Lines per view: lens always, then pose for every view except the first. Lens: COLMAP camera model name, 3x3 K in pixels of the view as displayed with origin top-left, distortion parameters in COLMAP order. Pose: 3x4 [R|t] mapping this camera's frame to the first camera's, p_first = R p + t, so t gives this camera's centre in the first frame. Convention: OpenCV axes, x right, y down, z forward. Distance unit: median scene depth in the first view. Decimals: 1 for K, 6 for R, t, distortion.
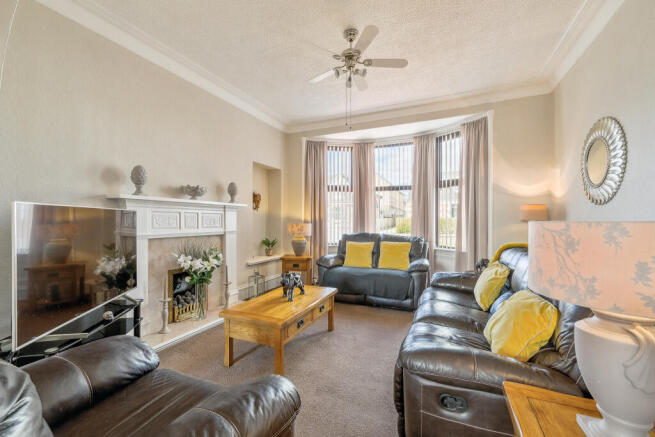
lens RADIAL K [[271.8, 0, 329.7], [0, 271.8, 220.7], [0, 0, 1]] dist [0.001013, 0.000127]
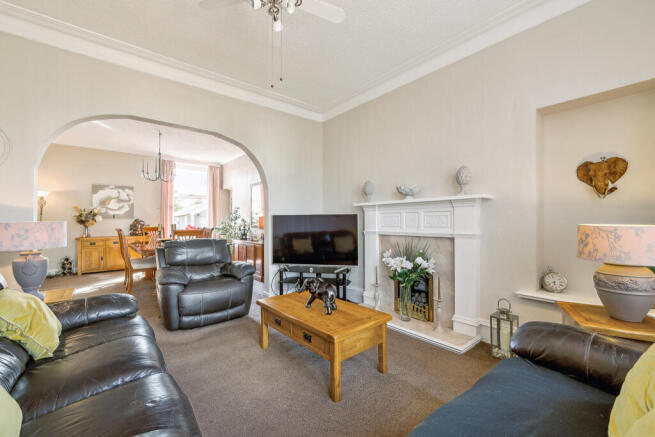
lens RADIAL K [[271.8, 0, 332.3], [0, 271.8, 220.4], [0, 0, 1]] dist [0.001013, 0.000127]
pose [[-0.431361, -0.000743, -0.902179, 0.453333], [0.007344, 0.999964, -0.004335, 0.002616], [0.902150, -0.008495, -0.431340, 1.021397]]
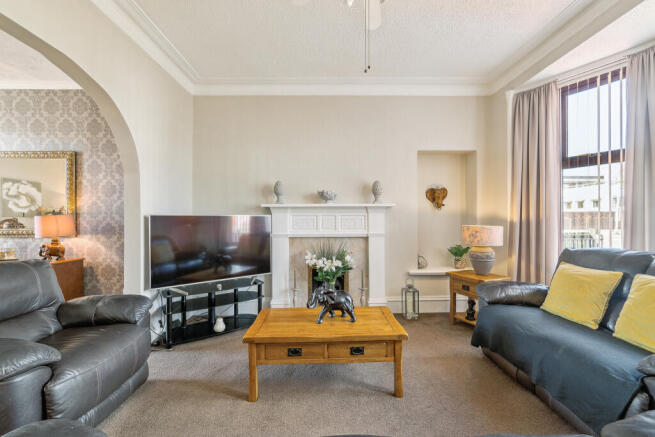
lens RADIAL K [[271.8, 0, 328.0], [0, 271.8, 219.5], [0, 0, 1]] dist [0.001013, 0.000127]
pose [[0.419960, -0.009167, -0.907496, 0.417781], [0.005965, 0.999955, -0.007340, -0.004539], [0.907523, -0.002331, 0.419996, 0.473188]]
